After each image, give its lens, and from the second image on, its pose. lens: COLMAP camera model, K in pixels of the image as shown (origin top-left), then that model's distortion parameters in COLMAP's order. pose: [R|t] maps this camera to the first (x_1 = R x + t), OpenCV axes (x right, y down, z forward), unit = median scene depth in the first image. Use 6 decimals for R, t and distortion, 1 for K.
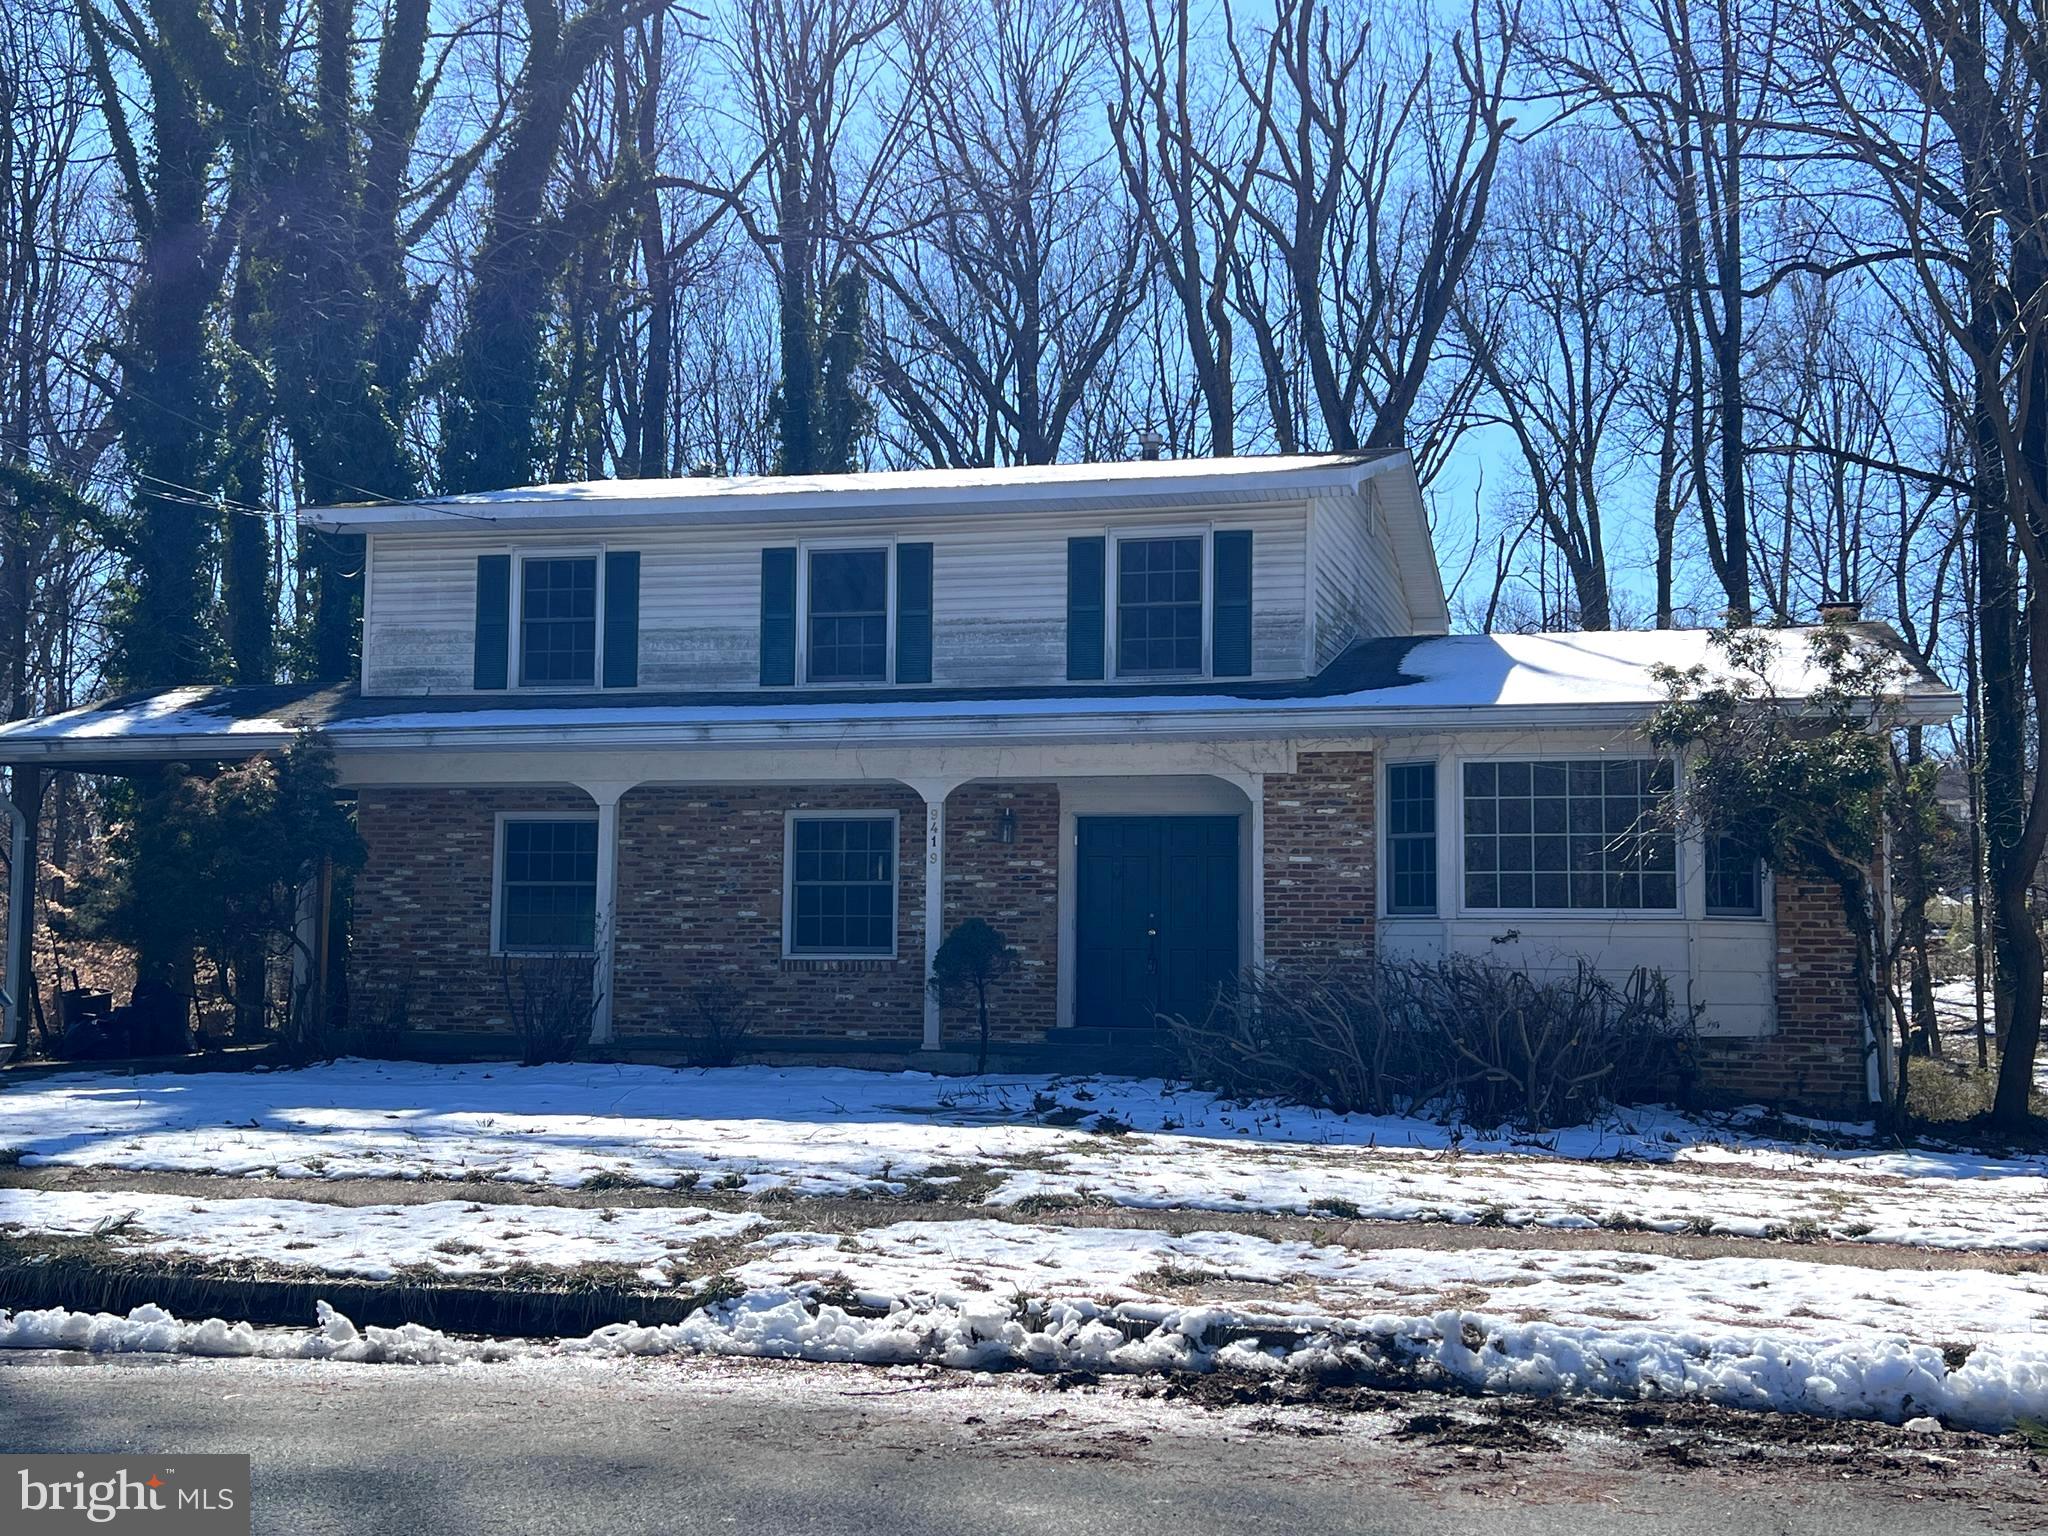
lens RADIAL K [[2247.9, 0, 1027.4], [0, 2247.9, 758.5], [0, 0, 1]] dist [0.058039, 0.000000]
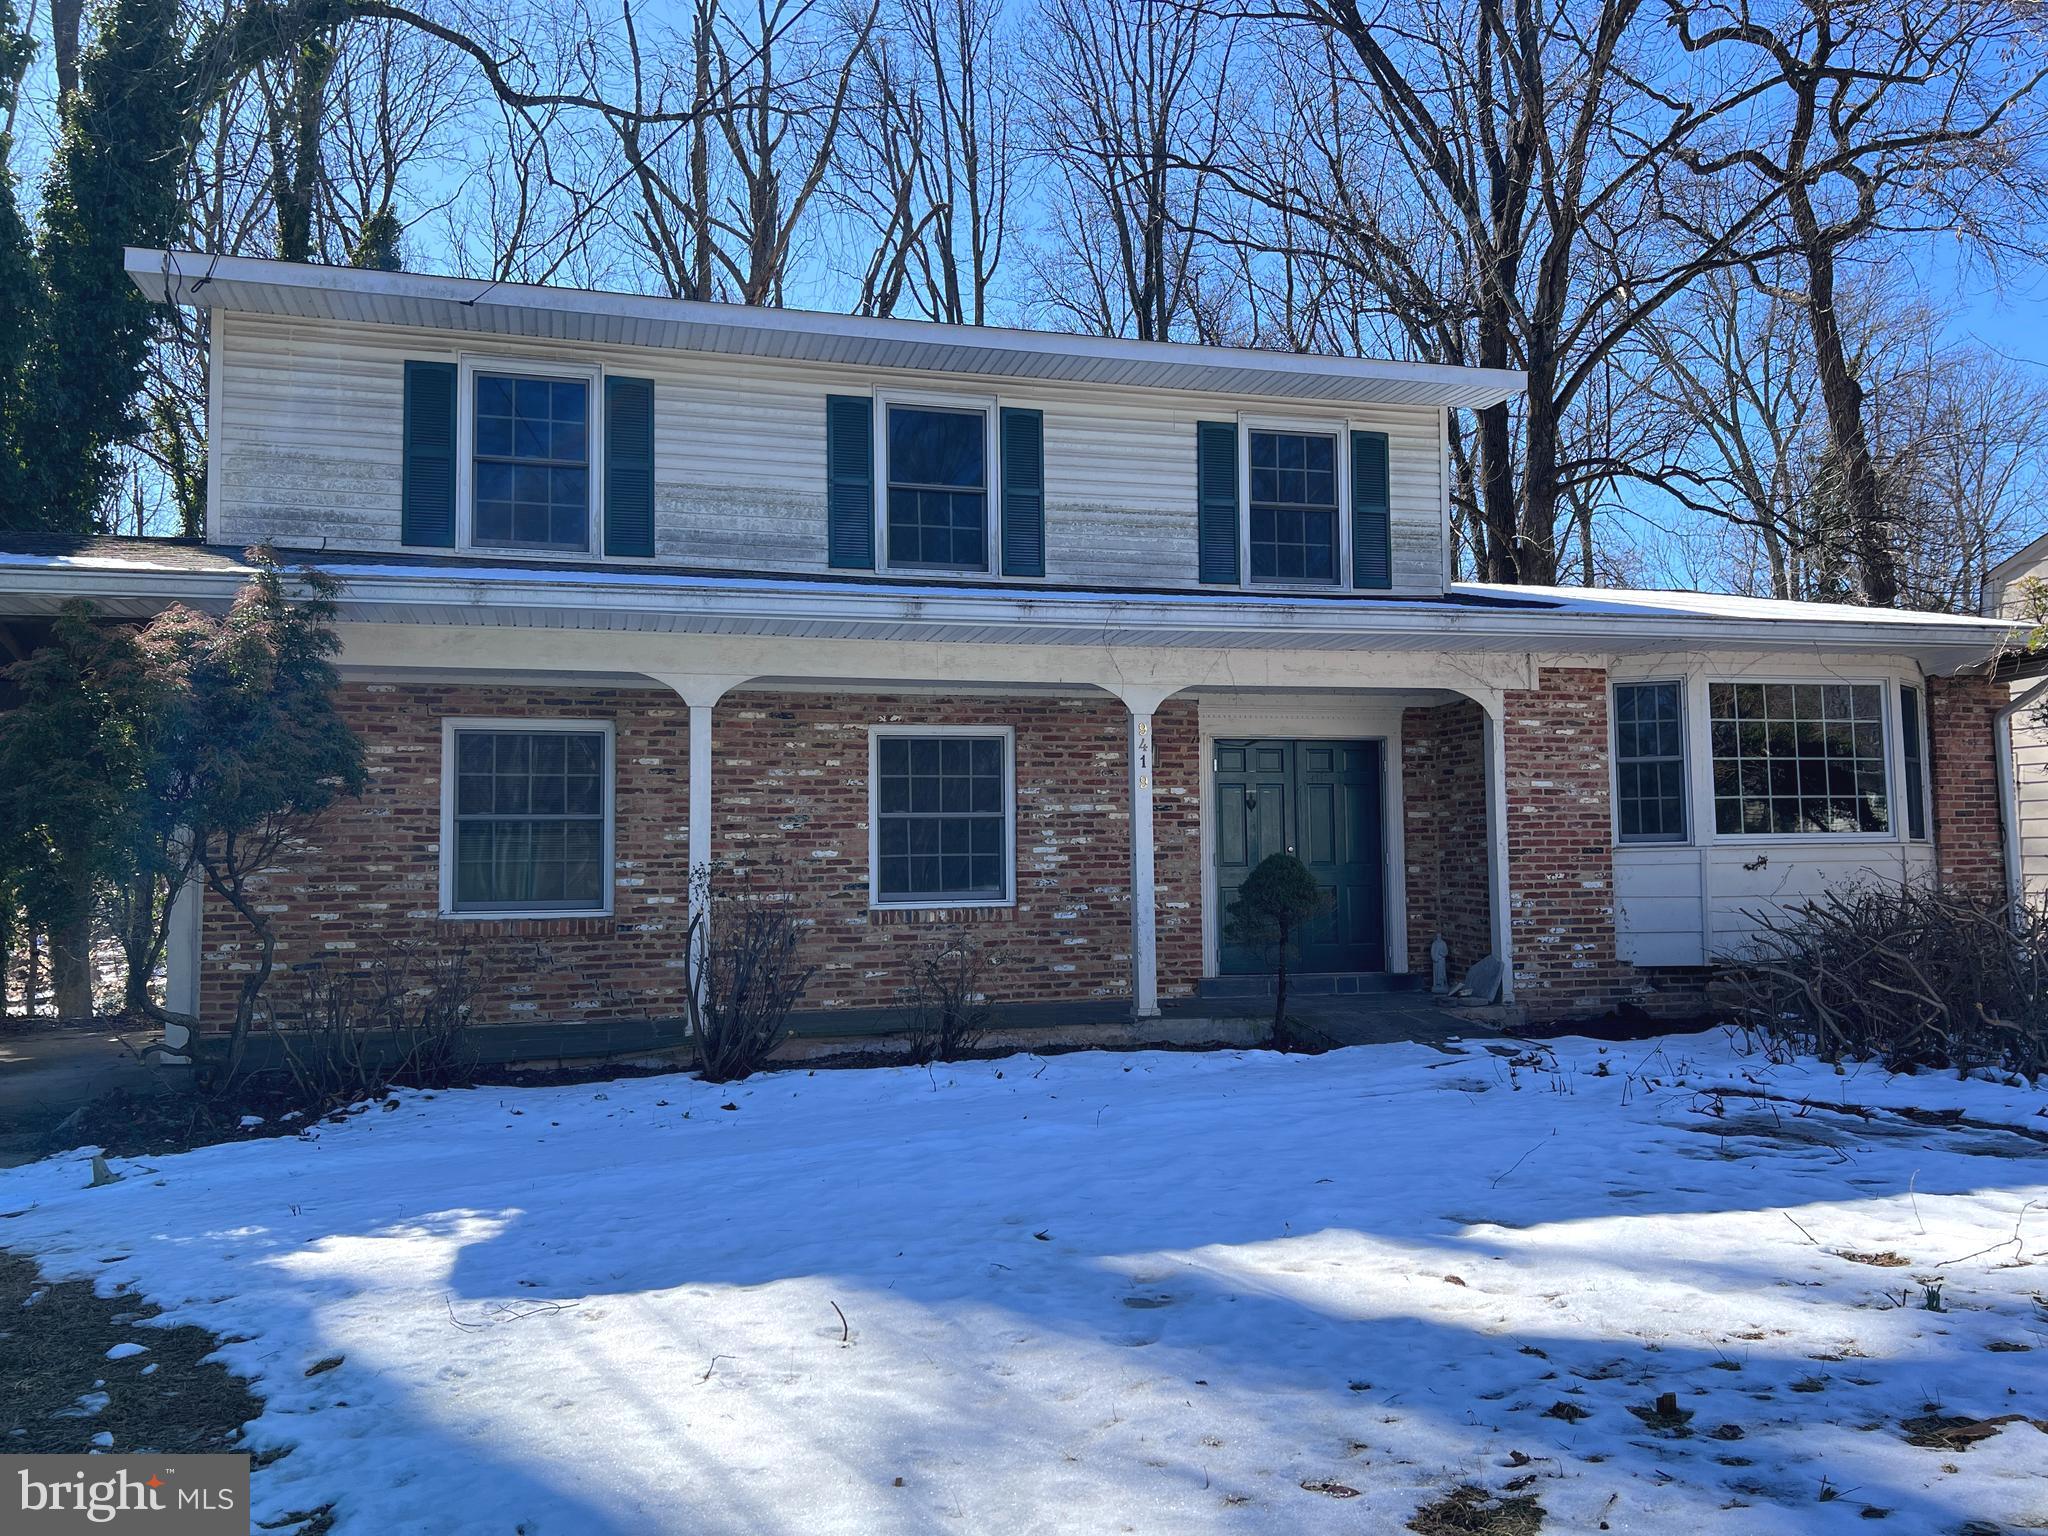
lens RADIAL K [[1596.8, 0, 1020.8], [0, 1596.8, 784.6], [0, 0, 1]] dist [0.048194, -0.014028]
pose [[0.863169, 0.009786, 0.504821, -0.353763], [-0.019081, 0.999730, 0.013245, 0.036541], [-0.504555, -0.021065, 0.863122, 0.490032]]
